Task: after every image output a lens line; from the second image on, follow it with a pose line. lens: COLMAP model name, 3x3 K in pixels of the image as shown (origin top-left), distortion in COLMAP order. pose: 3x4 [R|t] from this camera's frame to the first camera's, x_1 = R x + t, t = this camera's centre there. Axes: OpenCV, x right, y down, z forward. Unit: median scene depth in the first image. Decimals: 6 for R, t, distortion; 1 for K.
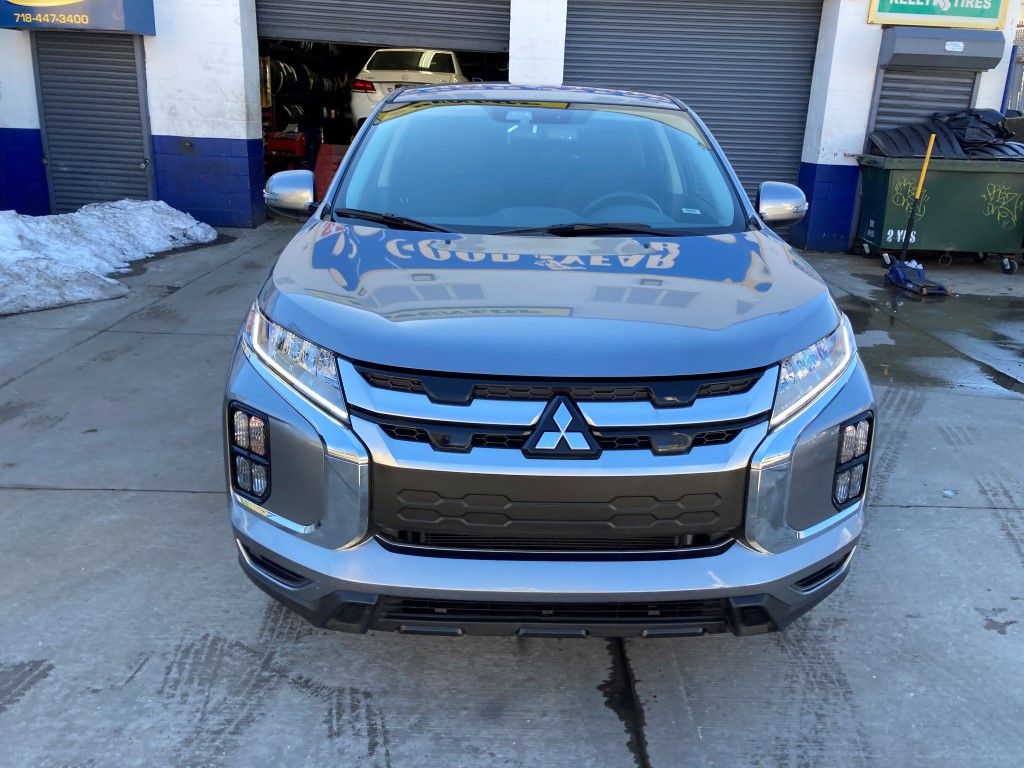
lens RADIAL K [[836.4, 0, 521.5], [0, 836.4, 391.9], [0, 0, 1]] dist [0.019314, -0.008589]
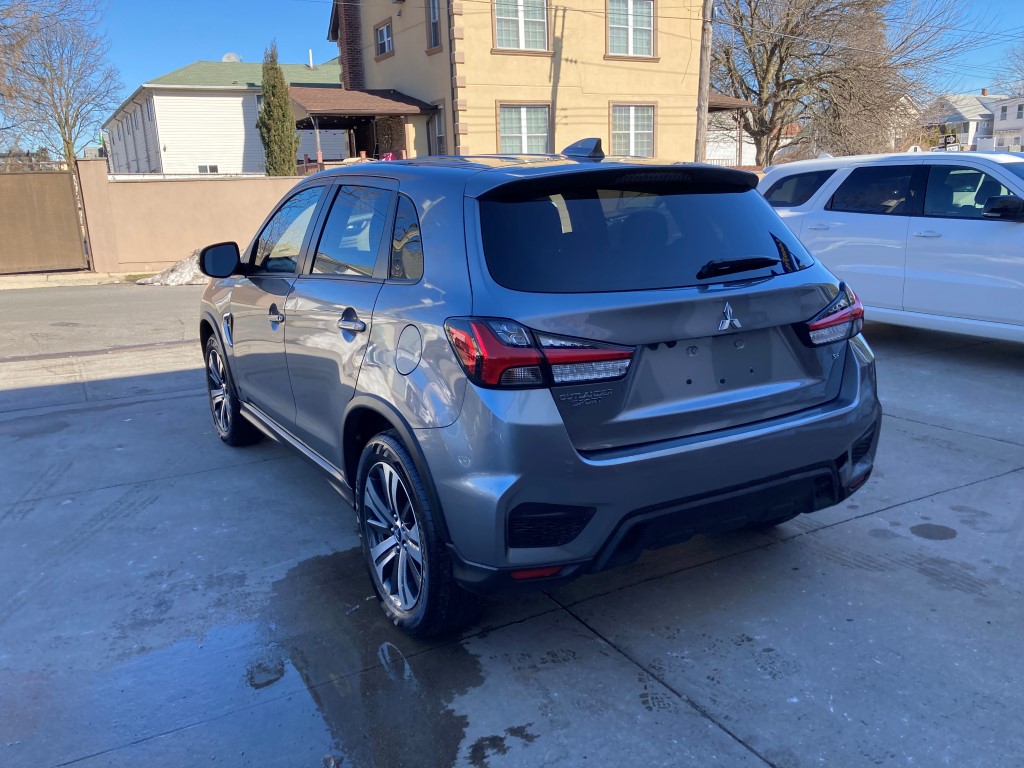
lens RADIAL K [[836.4, 0, 517.0], [0, 836.4, 383.0], [0, 0, 1]] dist [0.019314, -0.008589]
pose [[-0.869085, 0.107530, -0.482835, 0.801169], [-0.151034, 0.871794, 0.466008, -1.056228], [0.471042, 0.477924, -0.741423, 3.285813]]
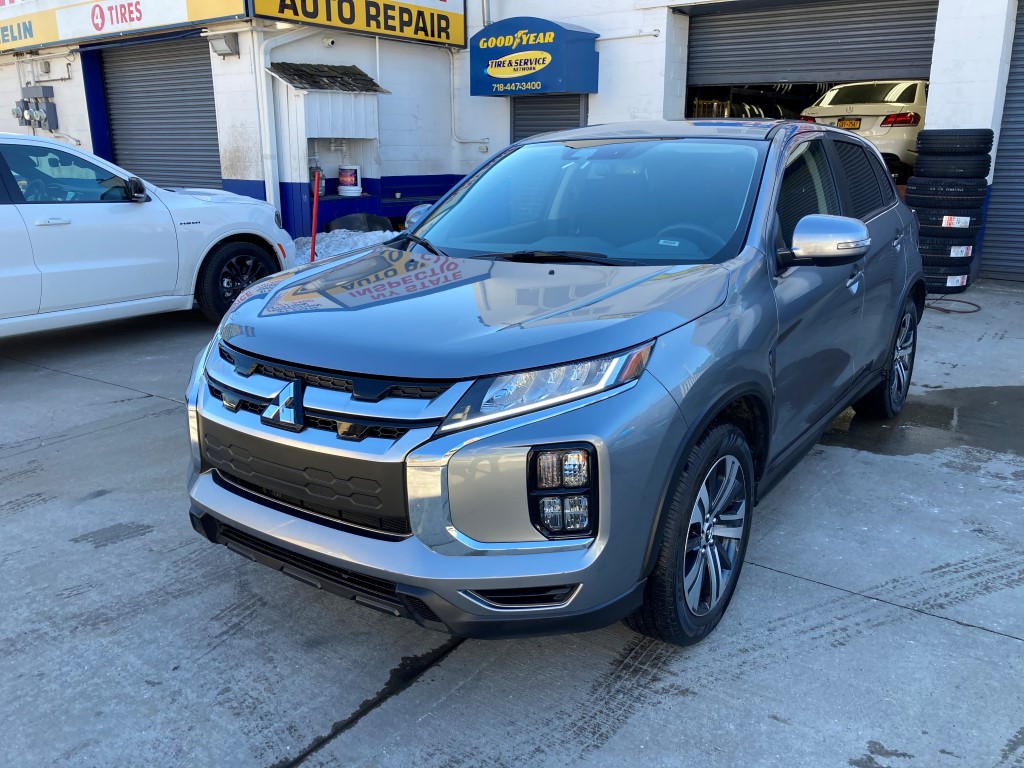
lens RADIAL K [[836.4, 0, 511.0], [0, 836.4, 378.4], [0, 0, 1]] dist [0.019314, -0.008589]
pose [[0.800137, 0.119550, -0.587783, 0.835278], [-0.153696, 0.988084, -0.008254, -0.028426], [0.579792, 0.096944, 0.808976, 0.146613]]
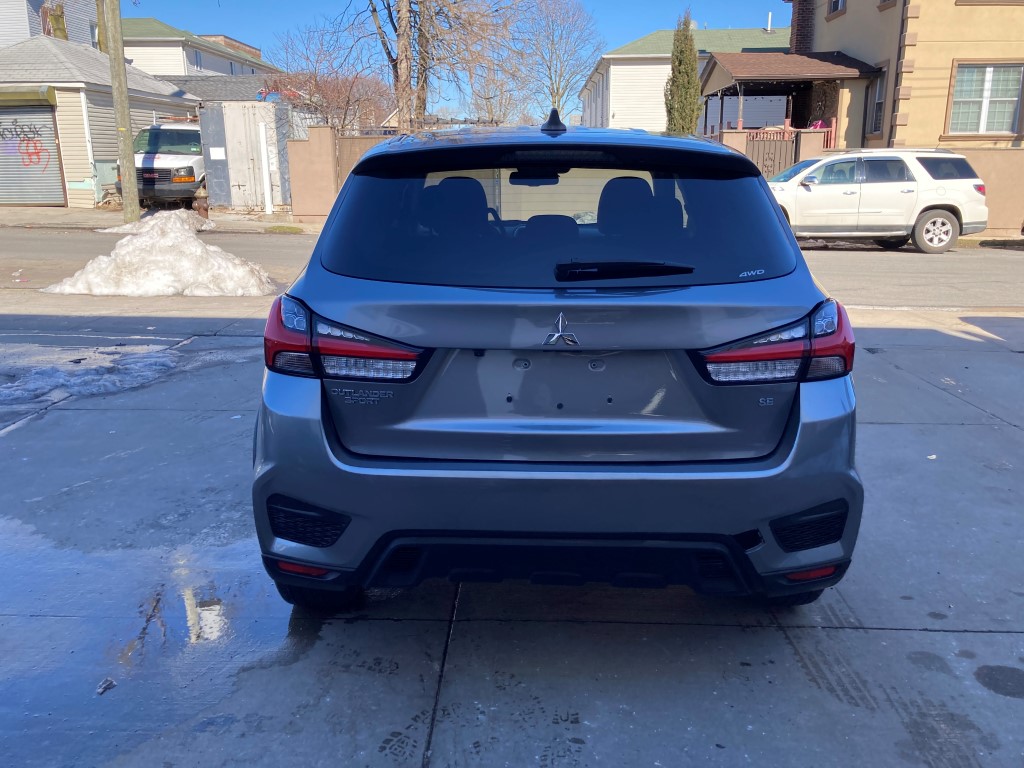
lens RADIAL K [[836.4, 0, 515.7], [0, 836.4, 378.1], [0, 0, 1]] dist [0.019314, -0.008589]
pose [[-0.999229, -0.036361, 0.014836, 0.035913], [-0.022655, 0.842301, 0.538531, -1.101819], [-0.032079, 0.537780, -0.842475, 3.347876]]
